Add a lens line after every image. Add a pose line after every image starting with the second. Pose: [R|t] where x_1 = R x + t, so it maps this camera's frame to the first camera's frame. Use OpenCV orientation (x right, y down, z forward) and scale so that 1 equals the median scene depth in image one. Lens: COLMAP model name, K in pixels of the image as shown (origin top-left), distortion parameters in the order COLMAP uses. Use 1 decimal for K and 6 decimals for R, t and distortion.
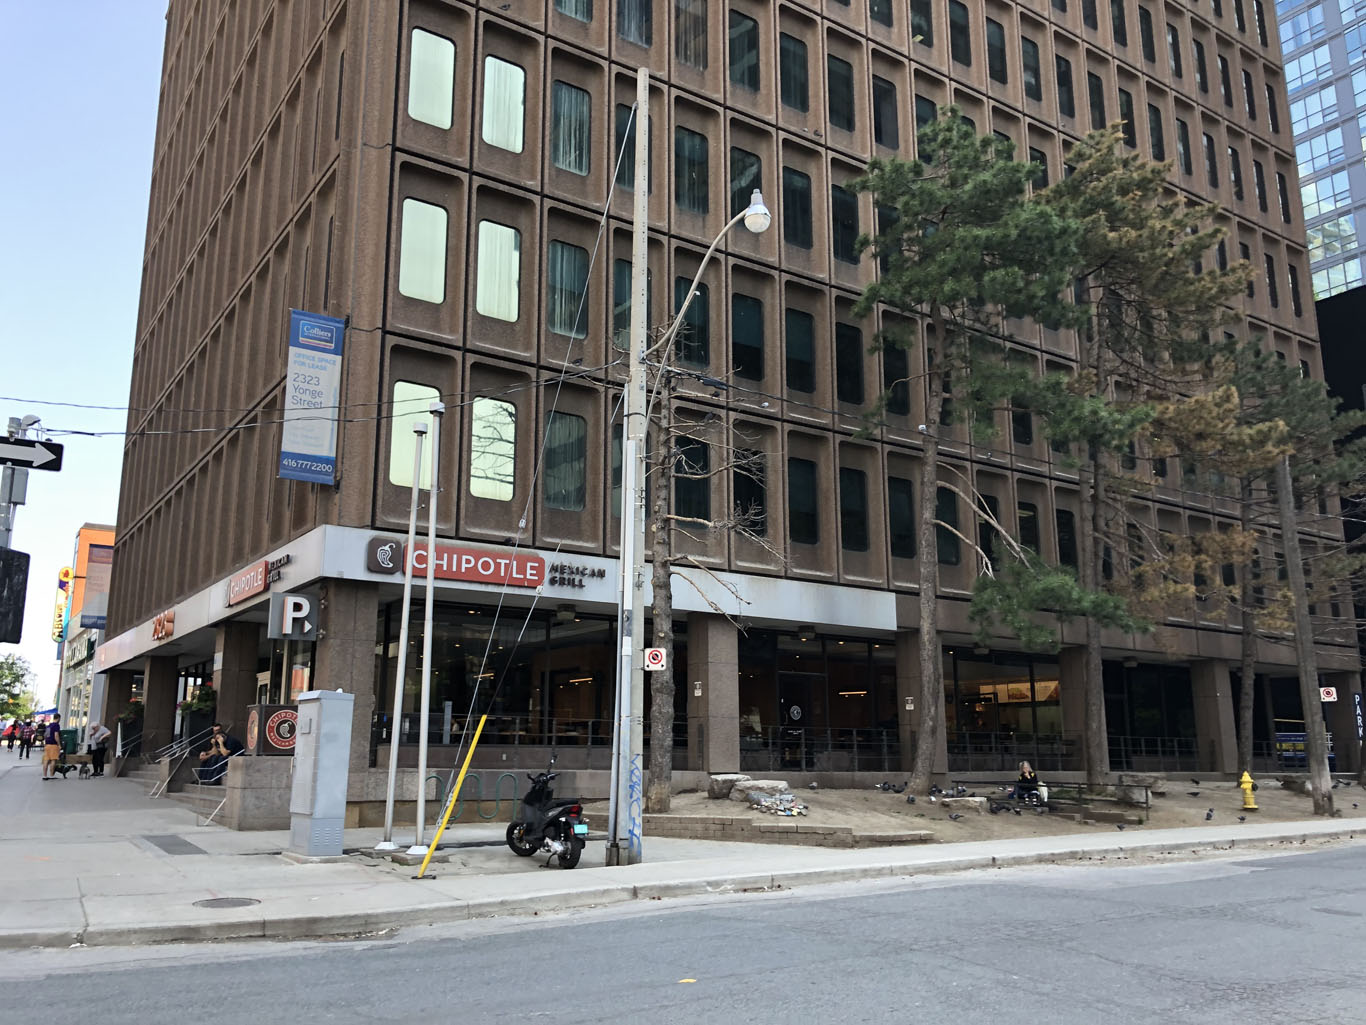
lens RADIAL K [[1111.5, 0, 676.3], [0, 1111.5, 519.8], [0, 0, 1]] dist [0.035252, -0.034320]
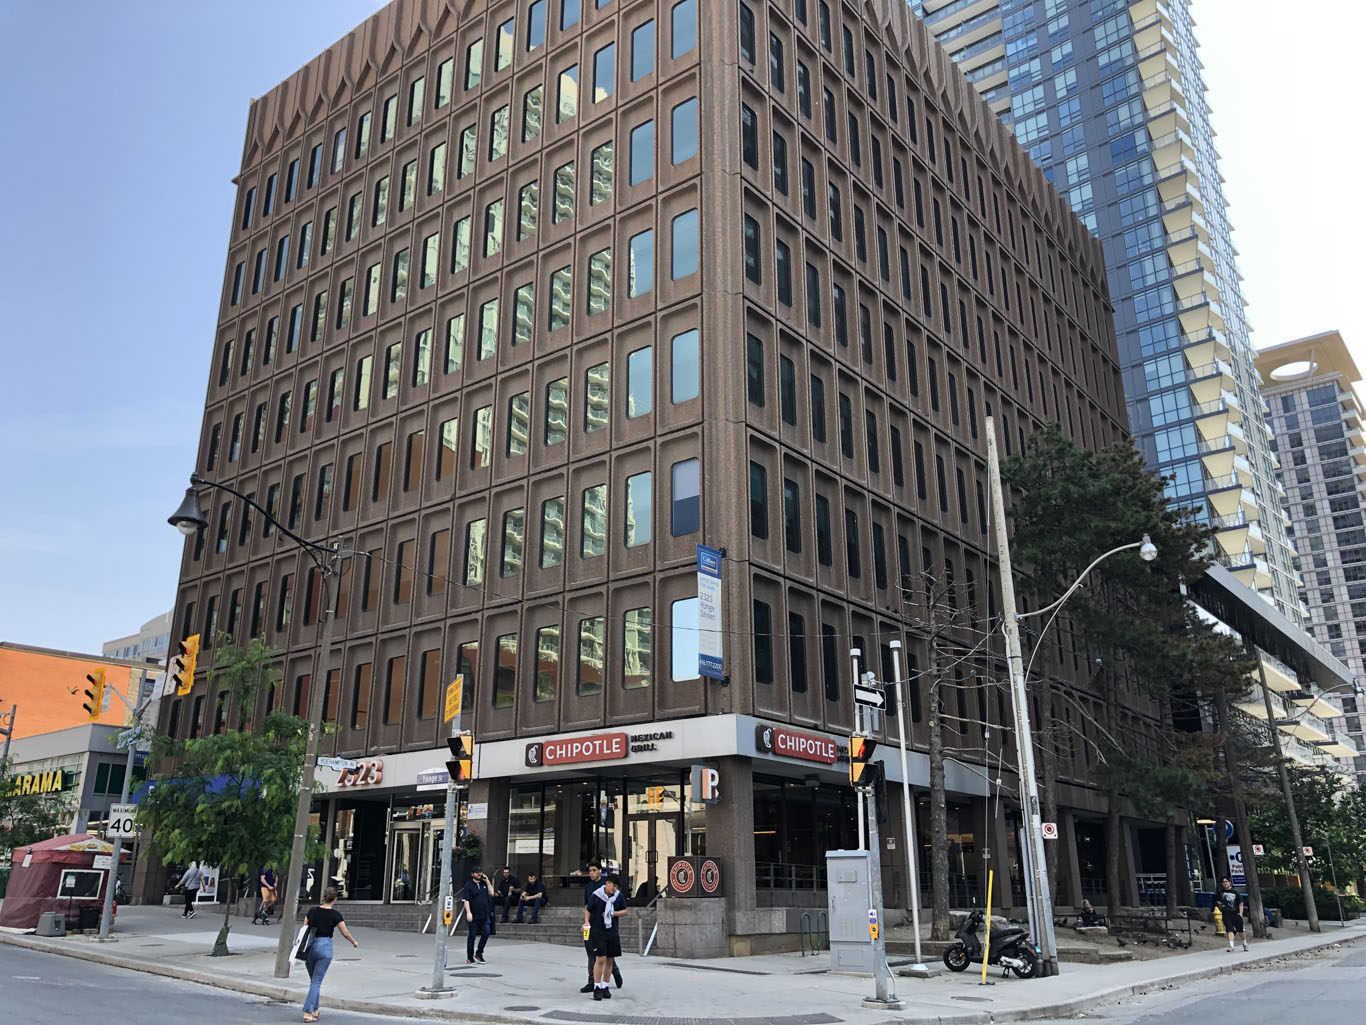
lens RADIAL K [[1111.5, 0, 684.1], [0, 1111.5, 505.5], [0, 0, 1]] dist [0.035252, -0.034320]
pose [[0.952574, 0.096937, 0.288454, -0.648421], [-0.060321, 0.989246, -0.133243, -0.050596], [-0.298268, 0.109524, 0.948178, -0.211143]]
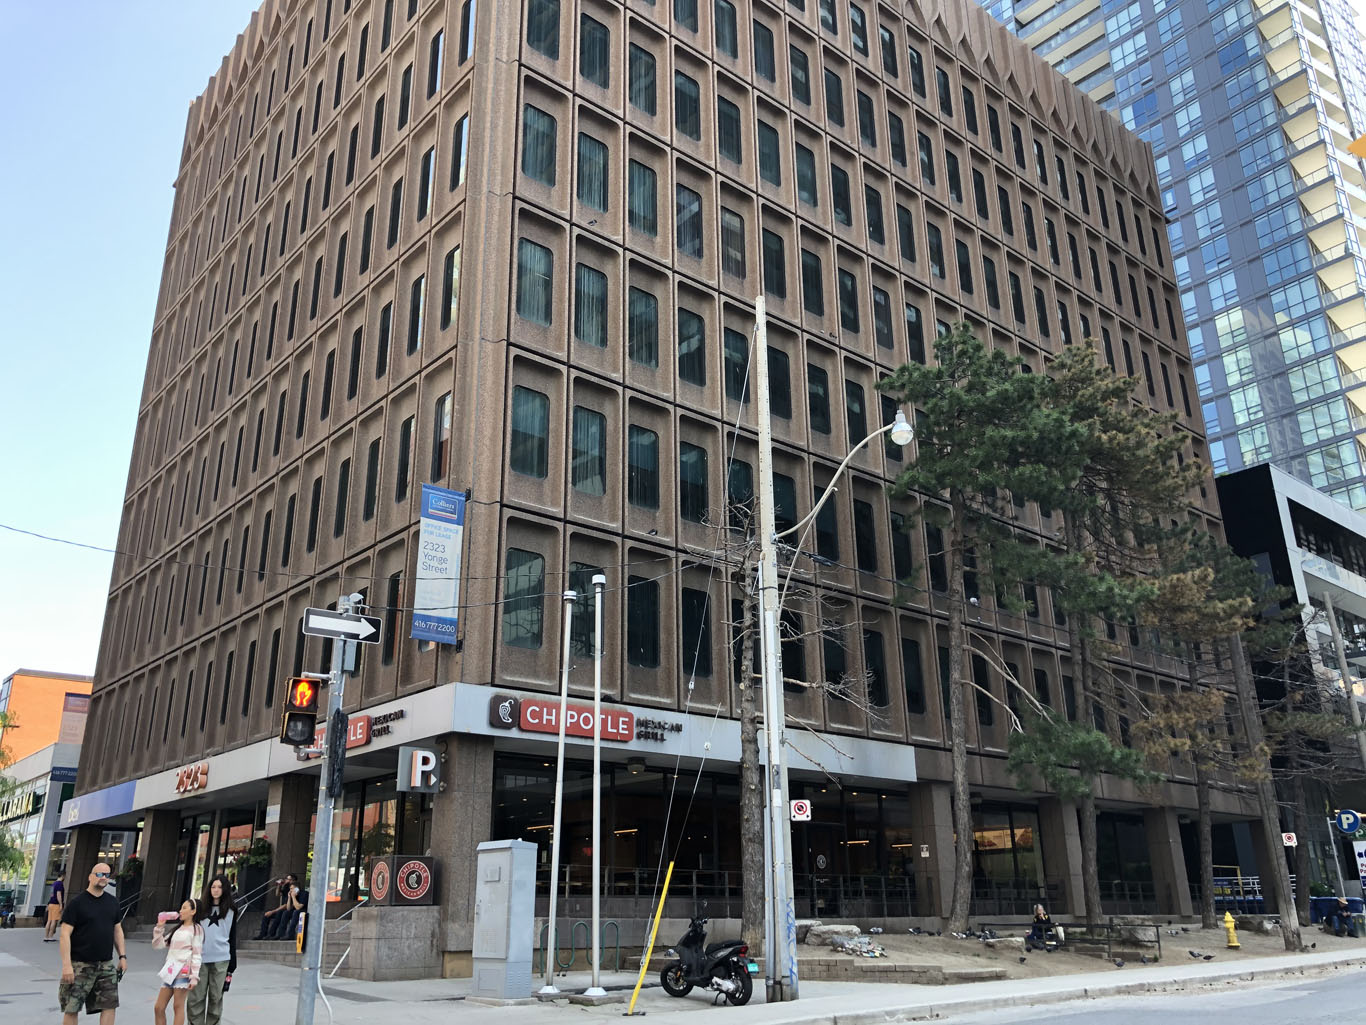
lens RADIAL K [[1111.5, 0, 681.1], [0, 1111.5, 511.8], [0, 0, 1]] dist [0.035252, -0.034320]
pose [[0.992753, 0.026088, 0.117303, -0.190485], [-0.009838, 0.990518, -0.137032, -0.011602], [-0.119765, 0.134885, 0.983597, -0.092290]]
